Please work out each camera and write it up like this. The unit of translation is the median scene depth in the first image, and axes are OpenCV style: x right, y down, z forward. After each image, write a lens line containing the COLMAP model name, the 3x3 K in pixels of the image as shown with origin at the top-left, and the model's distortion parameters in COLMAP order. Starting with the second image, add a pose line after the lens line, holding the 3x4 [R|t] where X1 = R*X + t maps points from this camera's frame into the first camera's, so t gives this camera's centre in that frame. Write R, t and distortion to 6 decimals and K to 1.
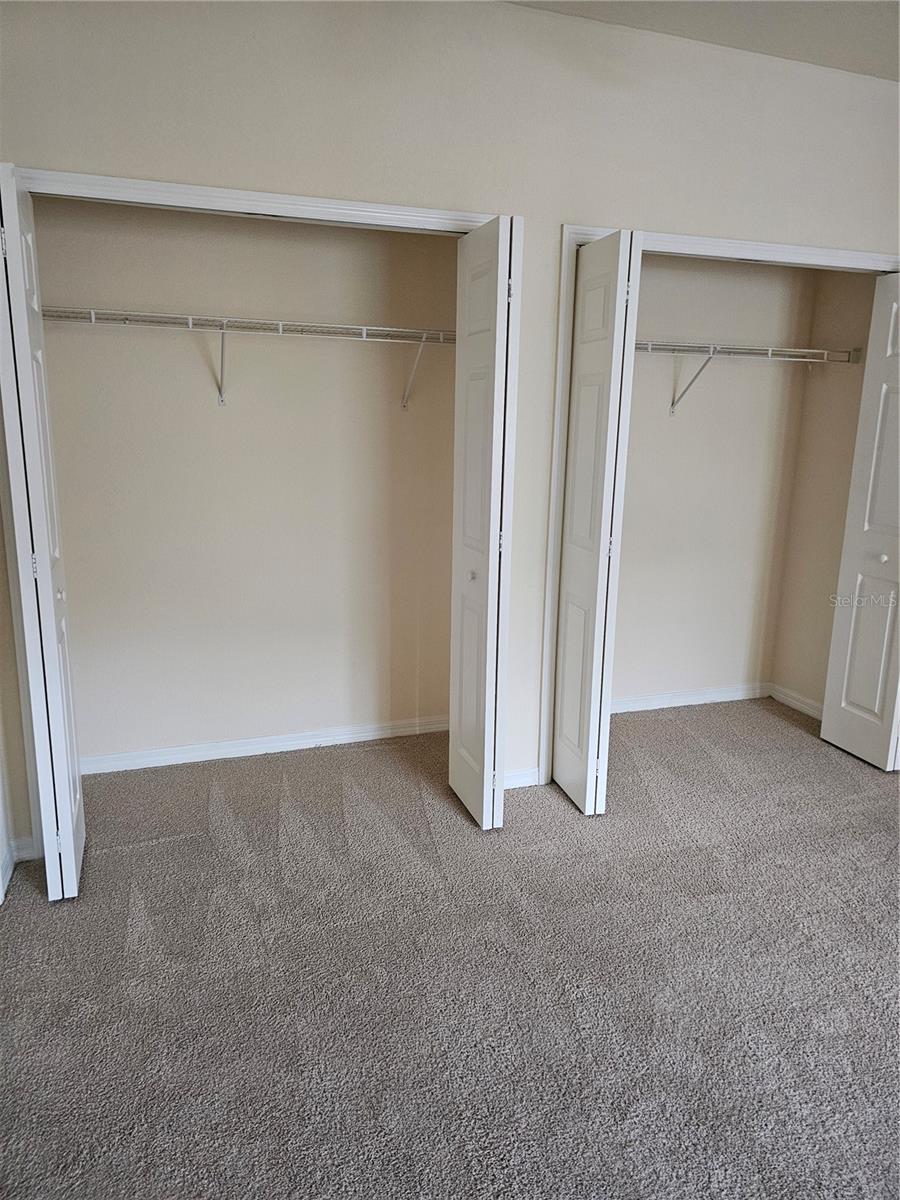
lens RADIAL K [[823.8, 0, 444.9], [0, 823.8, 574.2], [0, 0, 1]] dist [0.042187, -0.036684]
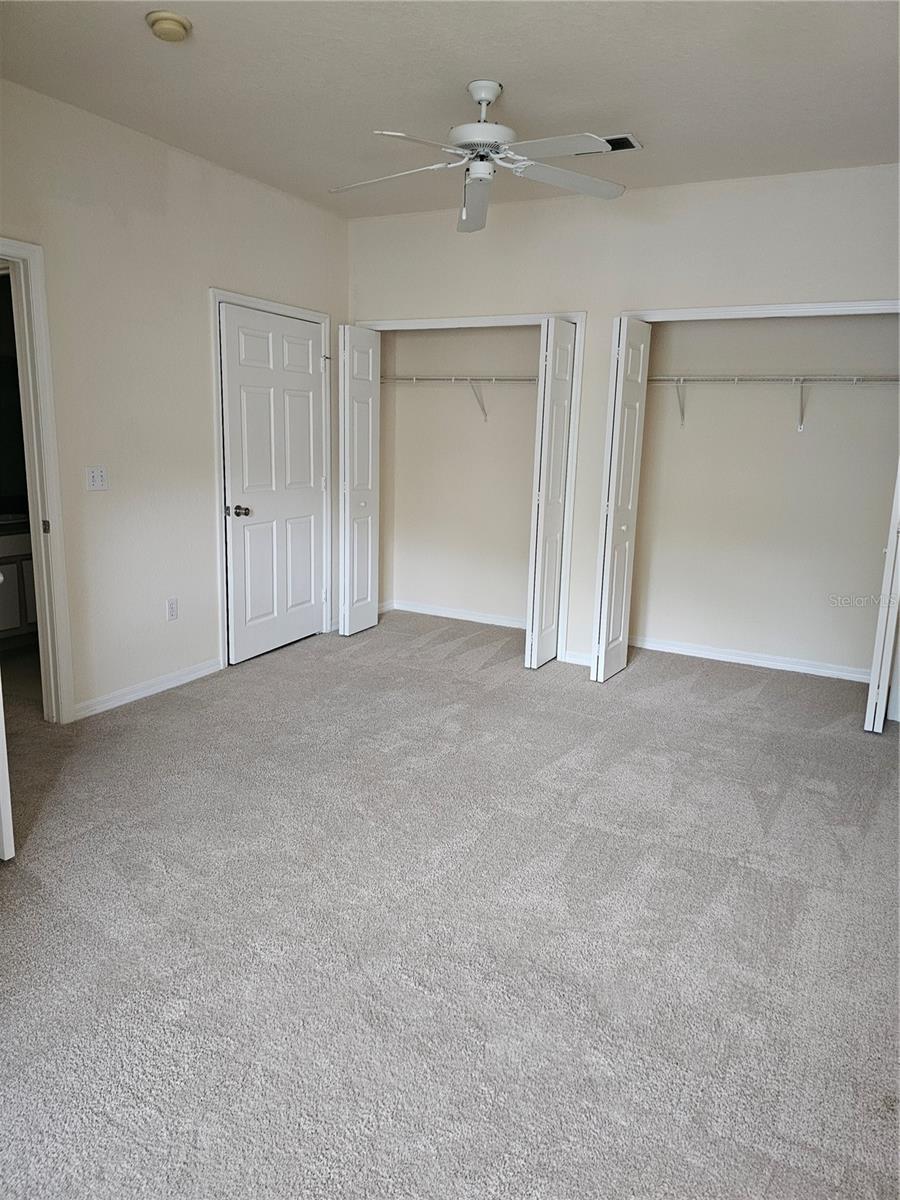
lens RADIAL K [[823.8, 0, 444.9], [0, 823.8, 574.2], [0, 0, 1]] dist [0.042187, -0.036684]
pose [[0.673280, 0.128407, -0.728152, 1.142115], [-0.178406, 0.983920, 0.008549, 0.140050], [0.717541, 0.124151, 0.685362, -0.298720]]
